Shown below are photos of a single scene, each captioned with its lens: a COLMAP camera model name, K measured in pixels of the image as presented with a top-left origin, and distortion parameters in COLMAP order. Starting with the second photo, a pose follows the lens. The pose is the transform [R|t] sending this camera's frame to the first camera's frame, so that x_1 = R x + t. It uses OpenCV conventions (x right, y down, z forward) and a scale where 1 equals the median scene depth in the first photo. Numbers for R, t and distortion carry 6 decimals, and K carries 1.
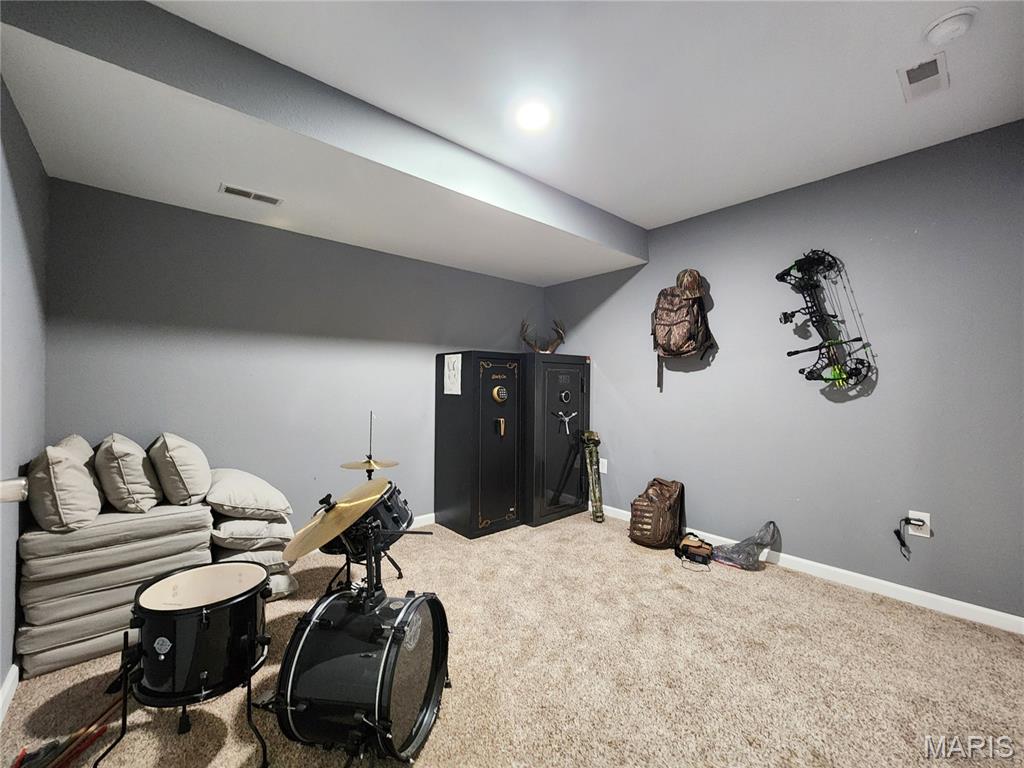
lens RADIAL K [[418.8, 0, 510.7], [0, 418.8, 382.2], [0, 0, 1]] dist [-0.000516, -0.001354]
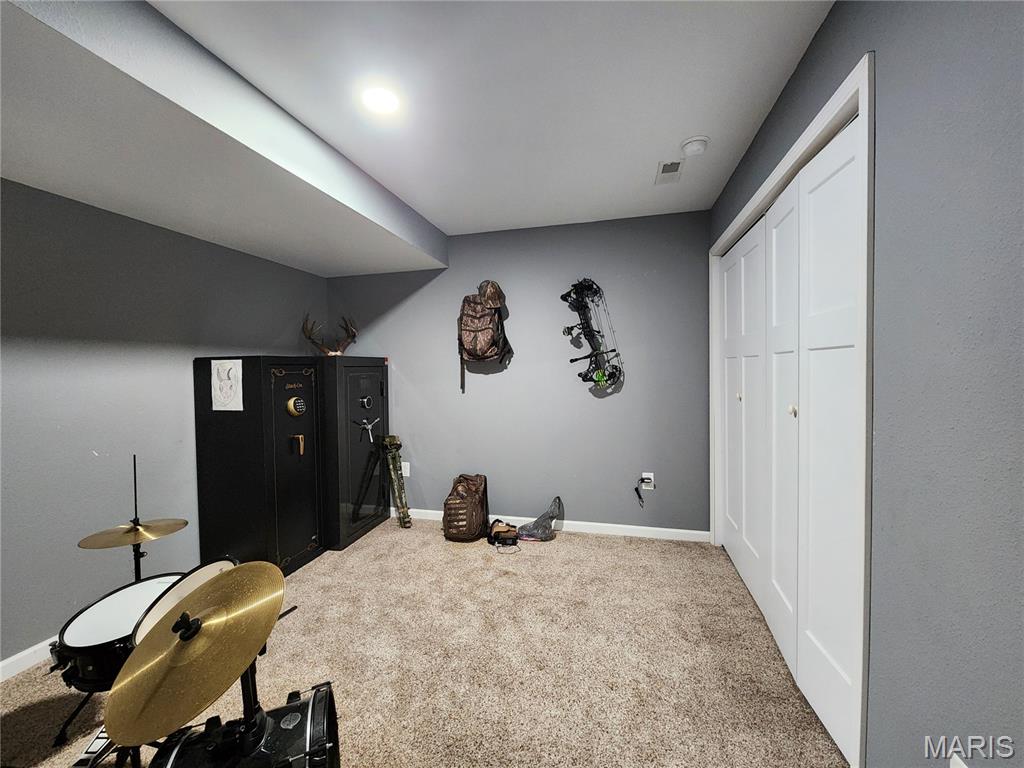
lens RADIAL K [[418.8, 0, 509.8], [0, 418.8, 382.9], [0, 0, 1]] dist [-0.000516, -0.001354]
pose [[0.825408, -0.039722, 0.563138, -0.170990], [0.019719, 0.998941, 0.041560, -0.054089], [-0.564193, -0.023199, 0.825317, 0.076290]]
